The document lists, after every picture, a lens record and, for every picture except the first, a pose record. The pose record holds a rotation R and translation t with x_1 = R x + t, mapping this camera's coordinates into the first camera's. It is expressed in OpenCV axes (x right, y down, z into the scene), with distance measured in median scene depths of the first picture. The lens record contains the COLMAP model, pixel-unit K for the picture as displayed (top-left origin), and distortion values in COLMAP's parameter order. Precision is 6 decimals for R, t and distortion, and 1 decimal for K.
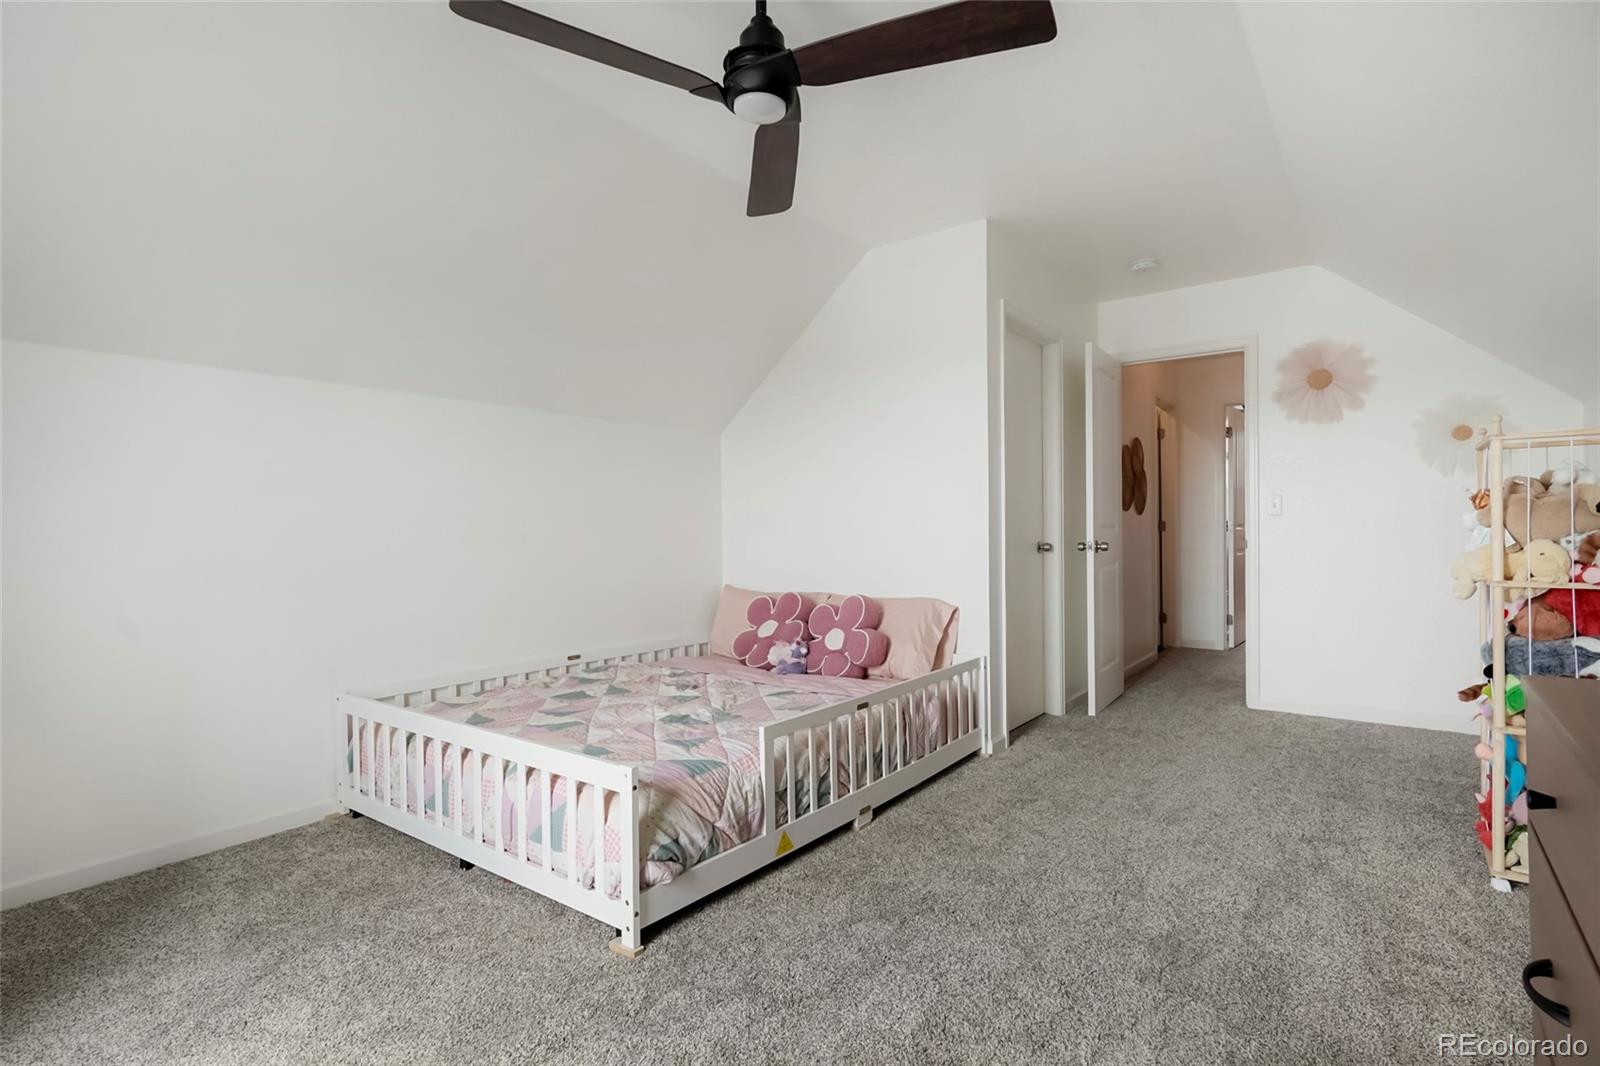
lens RADIAL K [[783.0, 0, 800.1], [0, 783.0, 532.4], [0, 0, 1]] dist [-0.002005, -0.000496]
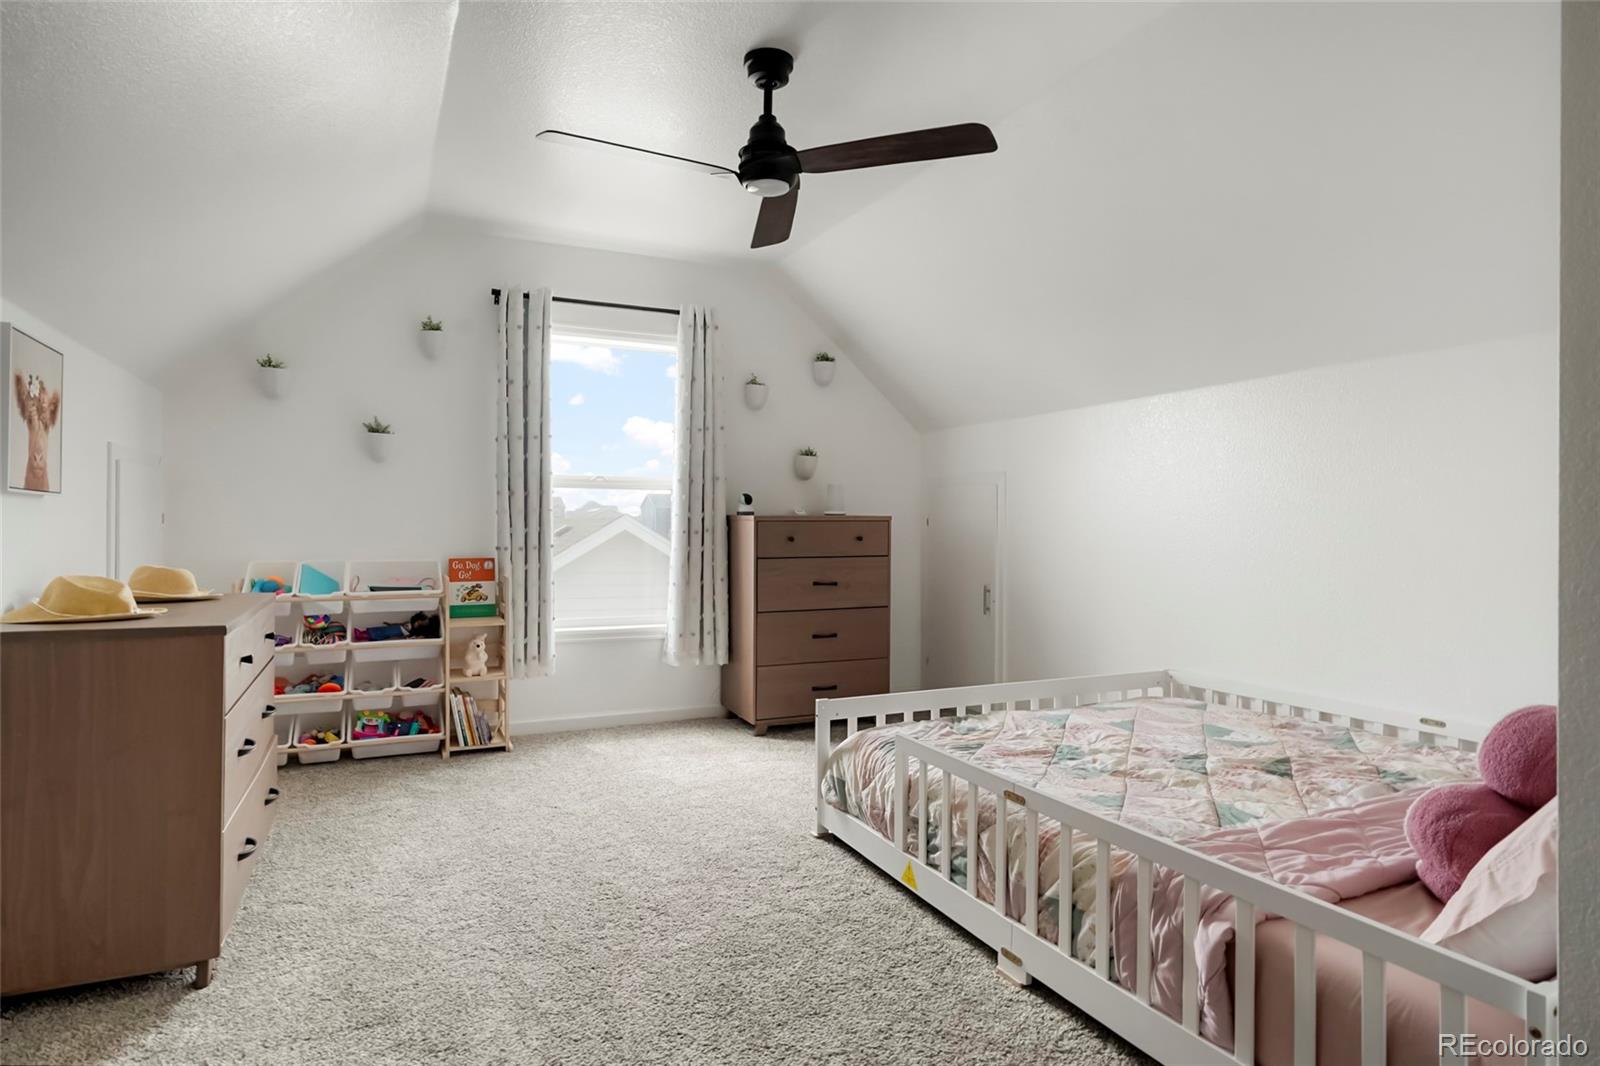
lens RADIAL K [[924.2, 0, 801.5], [0, 924.2, 531.9], [0, 0, 1]] dist [0.000510, -0.000243]
pose [[-0.480007, 0.003781, -0.877257, 0.882340], [-0.001711, 0.999985, 0.005247, -0.001425], [0.877263, 0.004019, -0.479993, 1.278584]]
